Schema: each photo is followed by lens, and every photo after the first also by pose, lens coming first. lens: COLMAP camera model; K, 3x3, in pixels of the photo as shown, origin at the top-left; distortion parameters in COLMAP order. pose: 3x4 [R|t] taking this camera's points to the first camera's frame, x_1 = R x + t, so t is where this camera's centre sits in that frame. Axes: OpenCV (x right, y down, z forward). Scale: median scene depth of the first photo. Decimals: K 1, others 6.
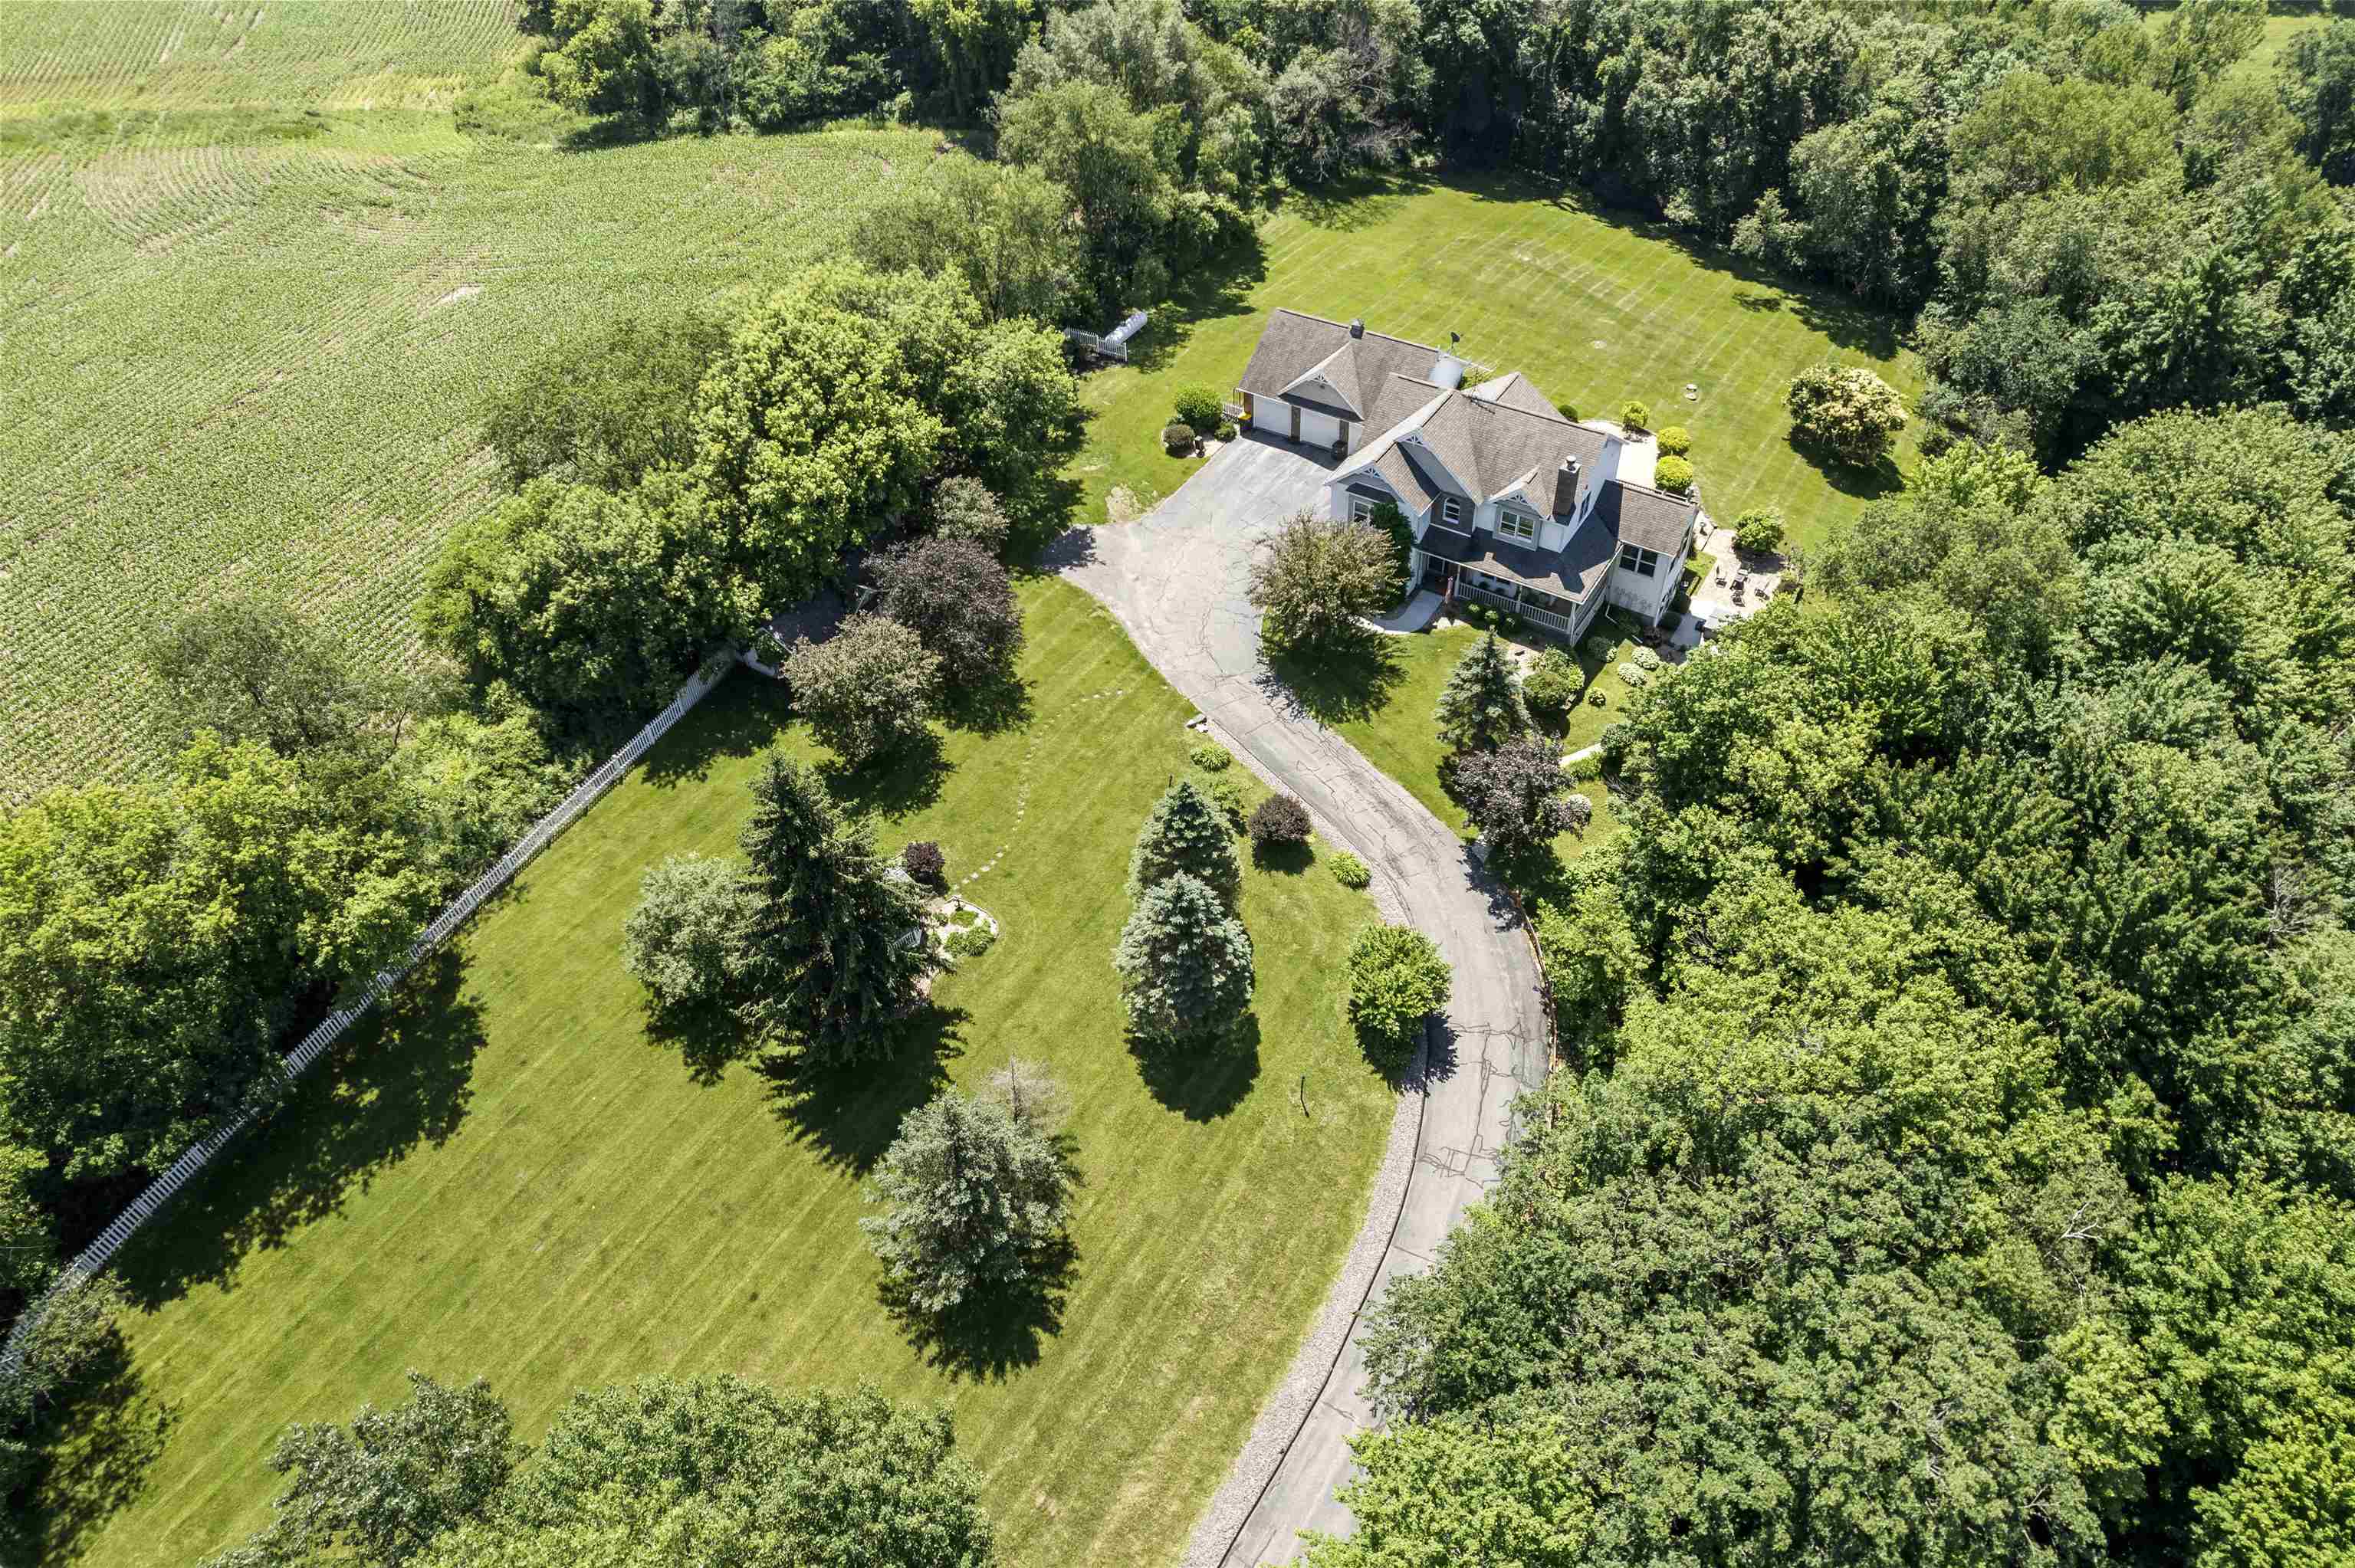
lens RADIAL K [[1507.5, 0, 1185.5], [0, 1507.5, 772.6], [0, 0, 1]] dist [-0.072058, 0.054245]
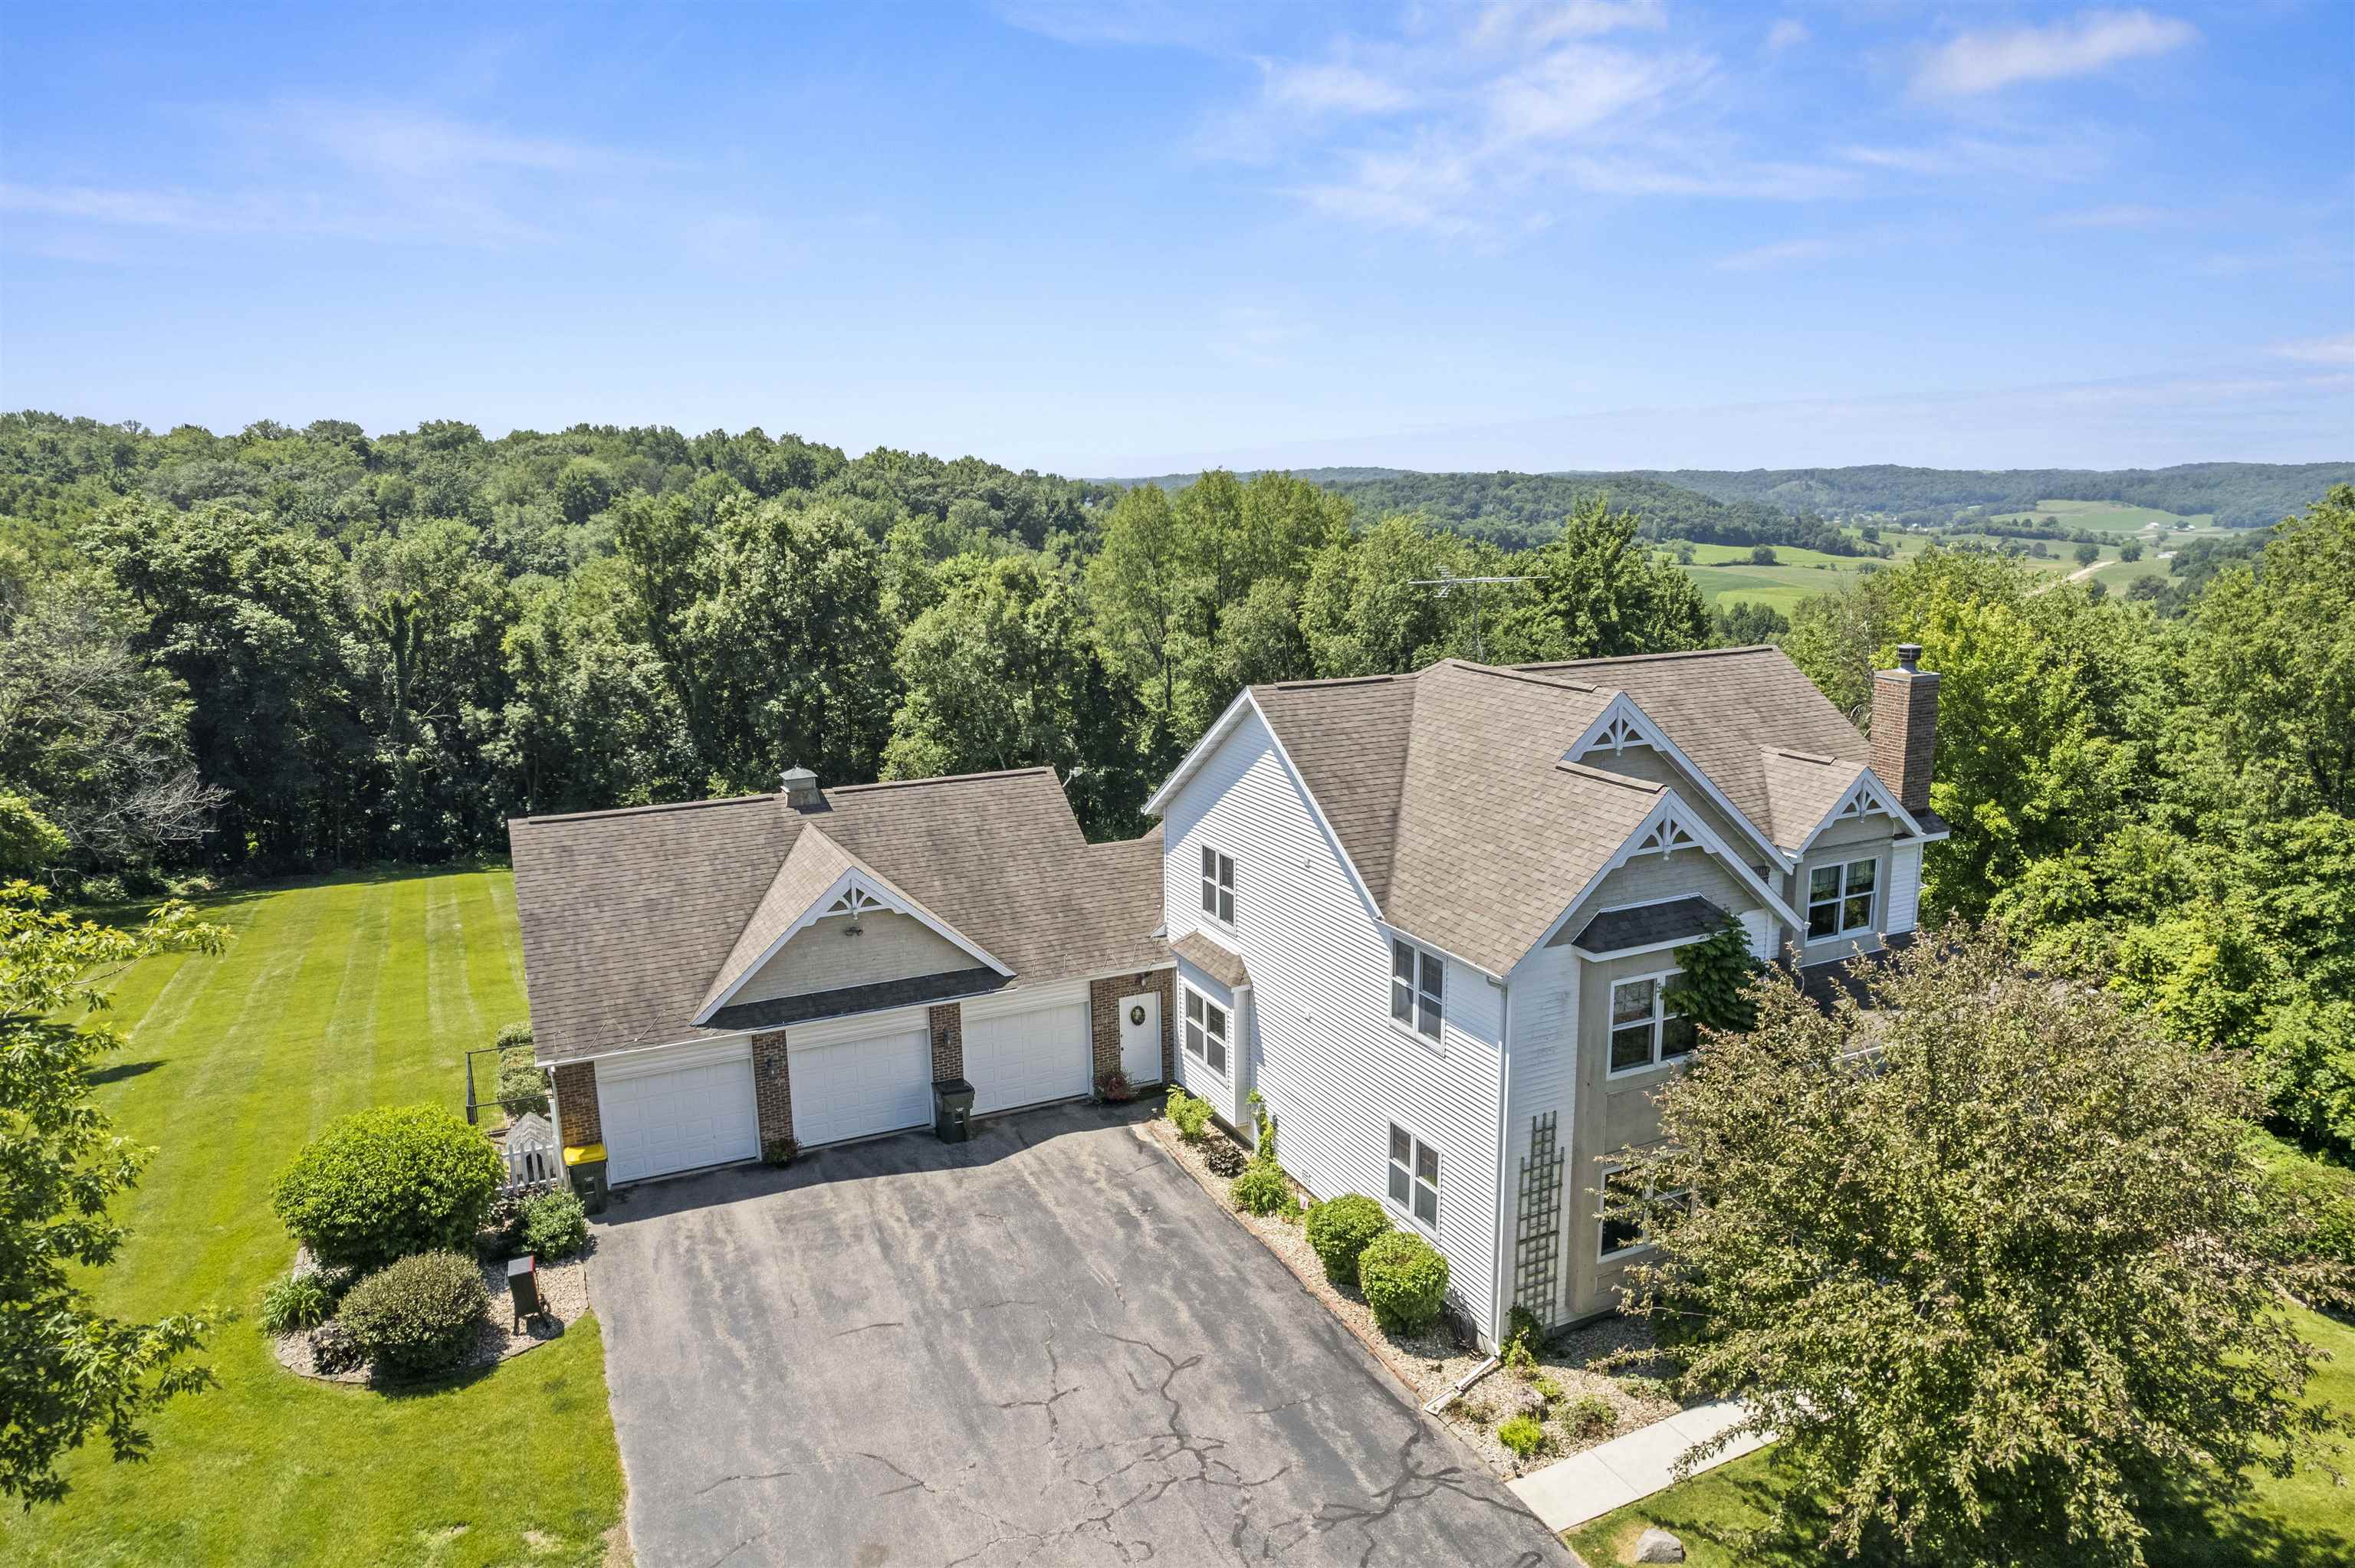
lens RADIAL K [[1507.5, 0, 1196.5], [0, 1507.5, 779.2], [0, 0, 1]] dist [-0.072058, 0.054245]
pose [[0.538542, -0.149636, 0.829205, -0.147426], [0.585684, 0.773970, -0.240715, -0.200590], [-0.605761, 0.615288, 0.504455, 0.949766]]
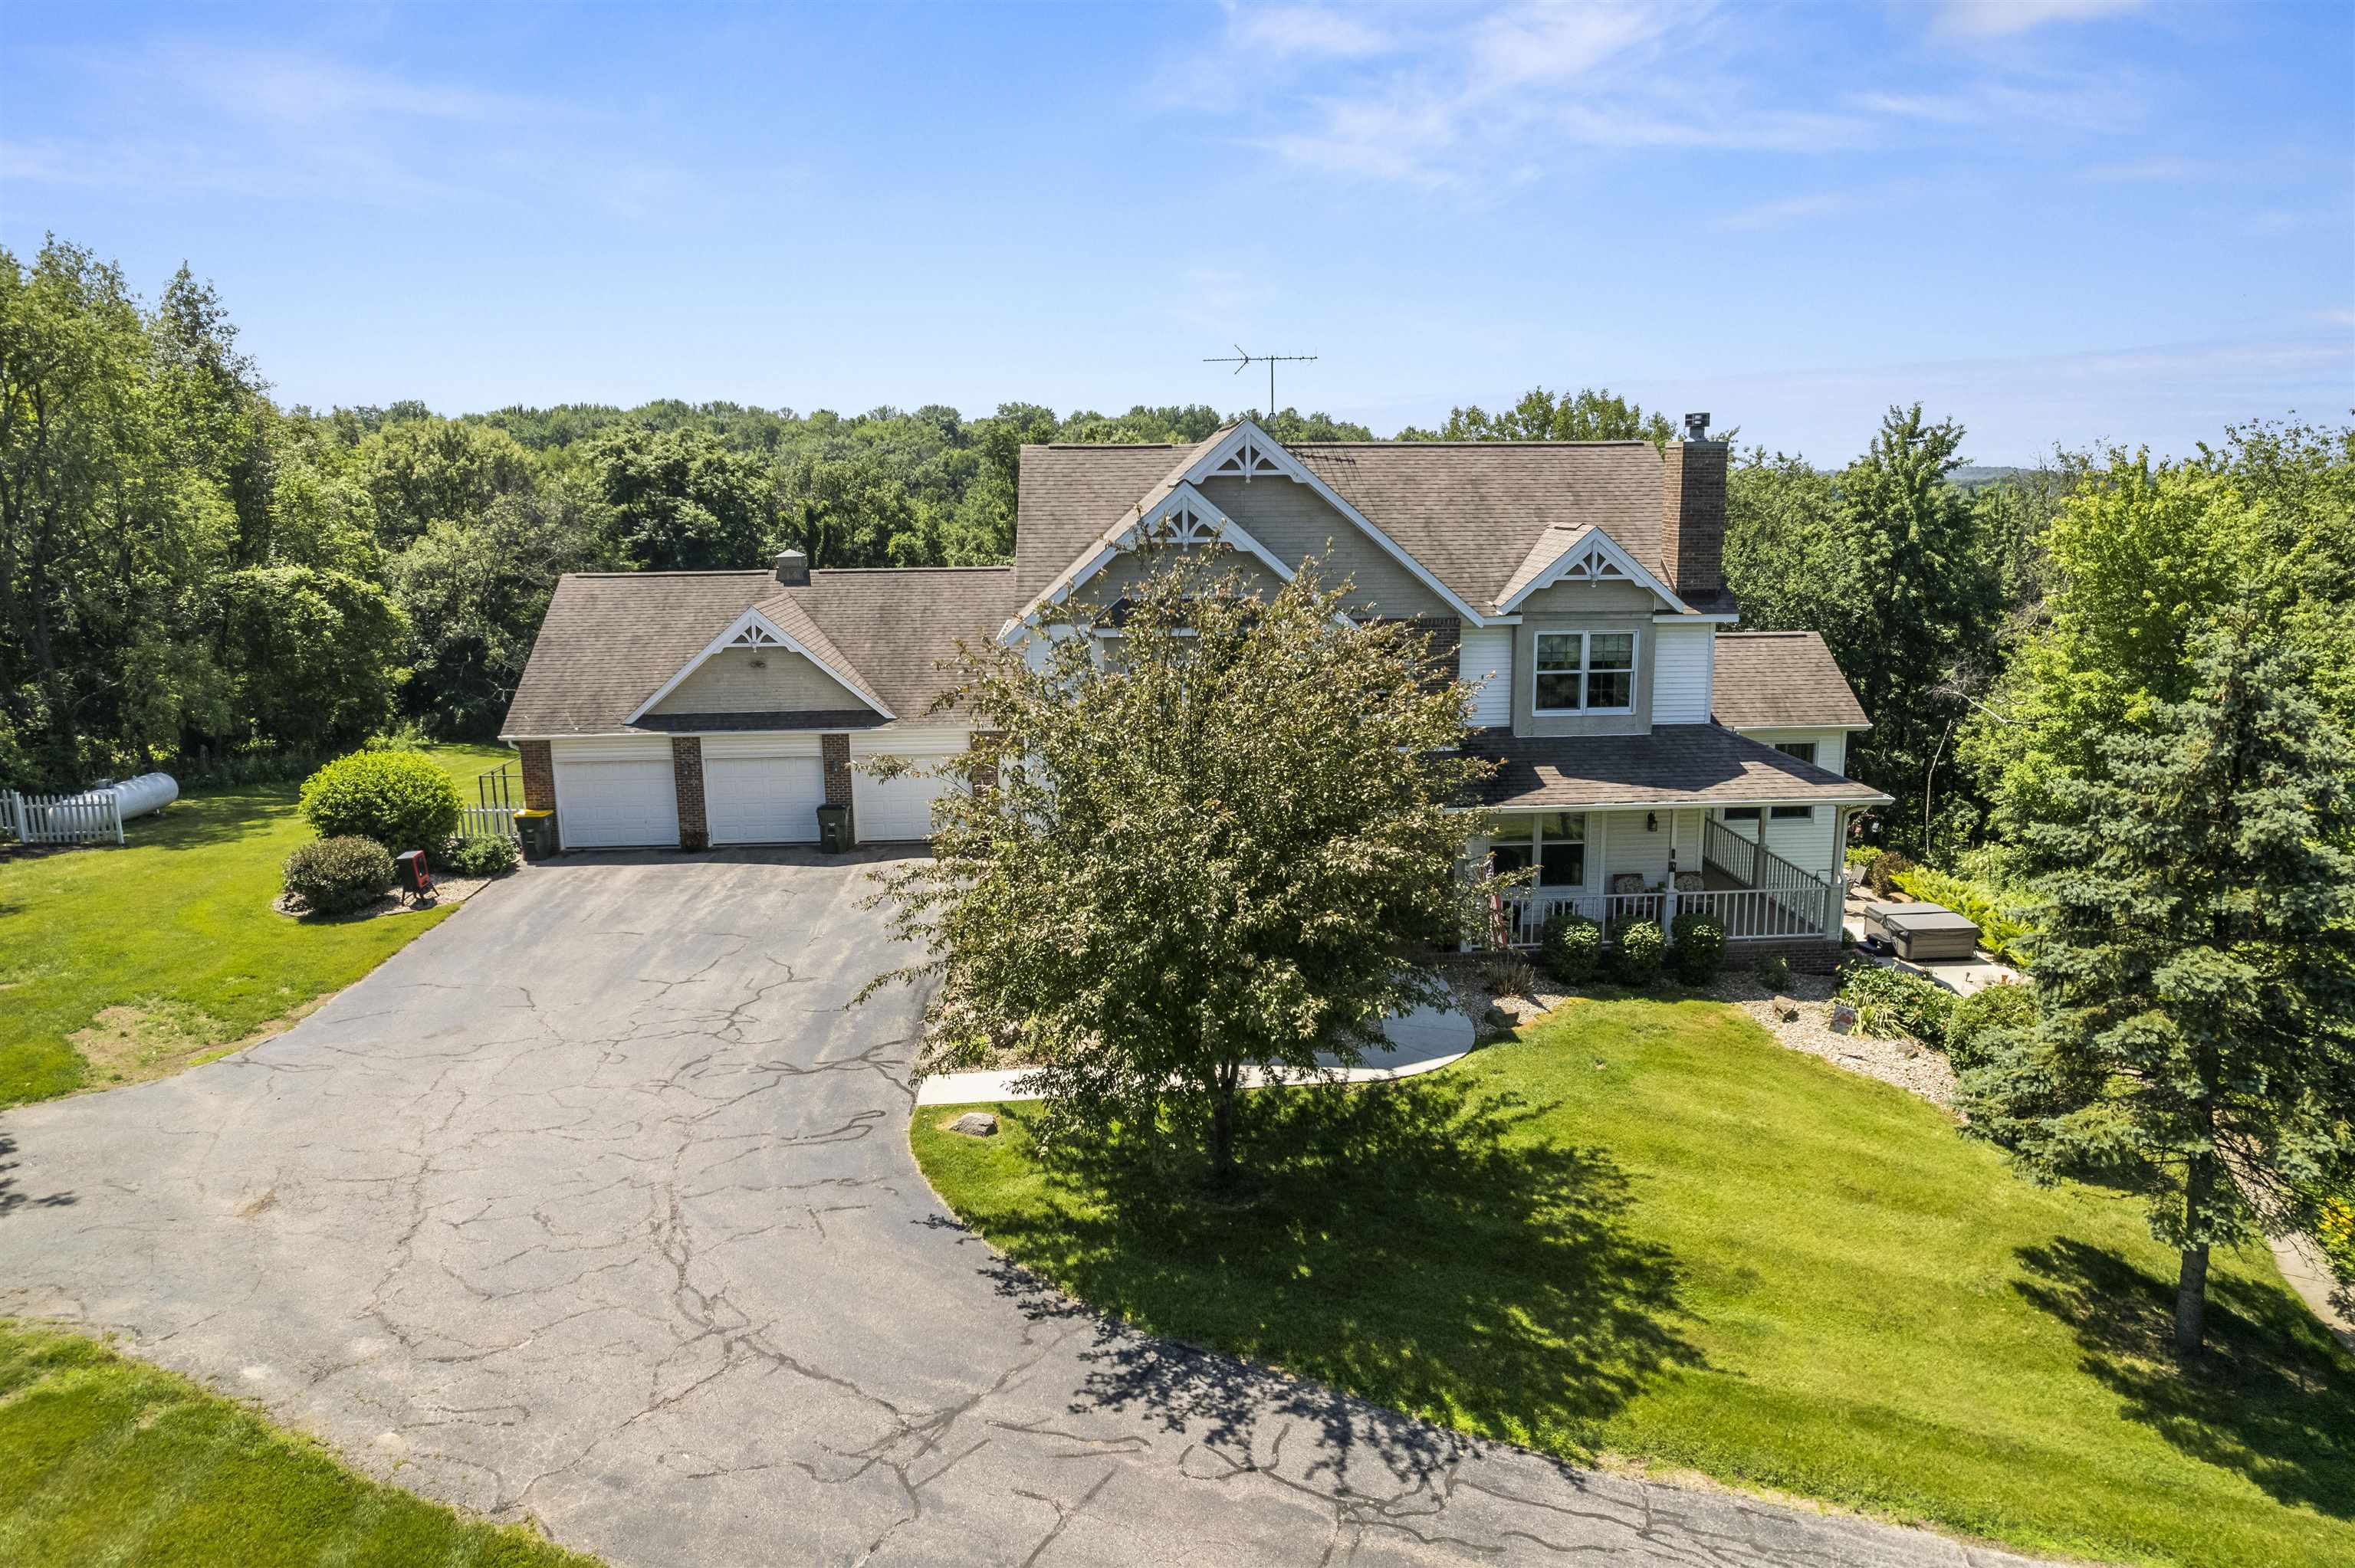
lens RADIAL K [[1507.5, 0, 1185.6], [0, 1507.5, 767.4], [0, 0, 1]] dist [-0.072058, 0.054245]
pose [[0.813567, -0.094026, 0.573819, -0.045770], [0.397484, 0.810197, -0.430798, -0.041441], [-0.424400, 0.578567, 0.696523, 0.863935]]
